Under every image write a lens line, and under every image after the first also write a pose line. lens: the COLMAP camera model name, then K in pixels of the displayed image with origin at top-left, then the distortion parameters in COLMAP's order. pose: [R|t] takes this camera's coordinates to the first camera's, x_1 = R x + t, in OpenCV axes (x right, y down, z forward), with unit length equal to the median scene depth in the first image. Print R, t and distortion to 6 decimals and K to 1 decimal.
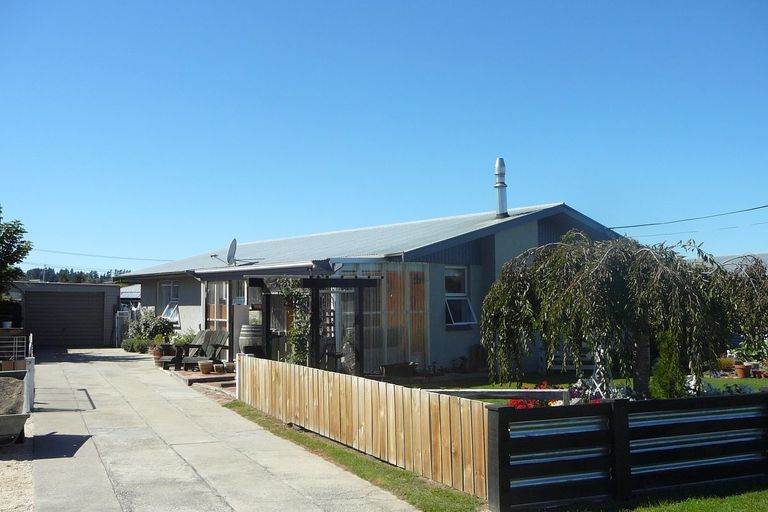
lens RADIAL K [[777.0, 0, 382.7], [0, 777.0, 257.3], [0, 0, 1]] dist [0.011385, 0.000000]
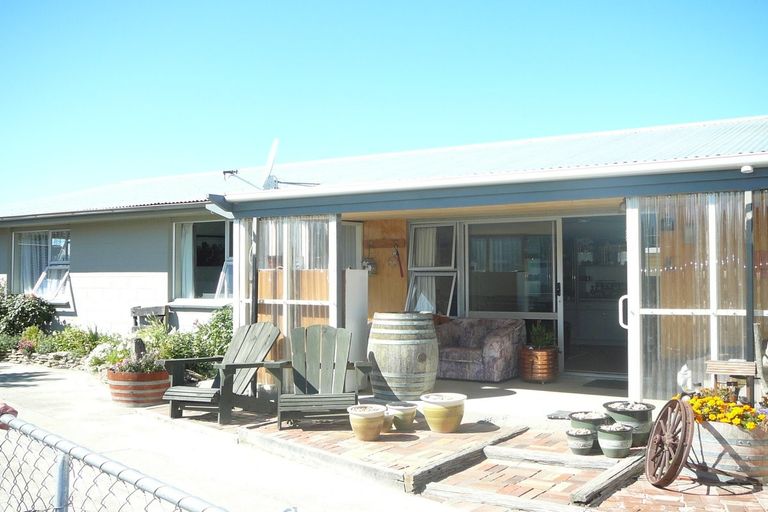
lens RADIAL K [[777.0, 0, 385.2], [0, 777.0, 254.6], [0, 0, 1]] dist [0.011385, 0.000000]
pose [[0.951893, 0.026262, 0.305302, -0.219504], [-0.032809, 0.999328, 0.016331, 0.031733], [-0.304668, -0.025562, 0.952115, 0.399310]]
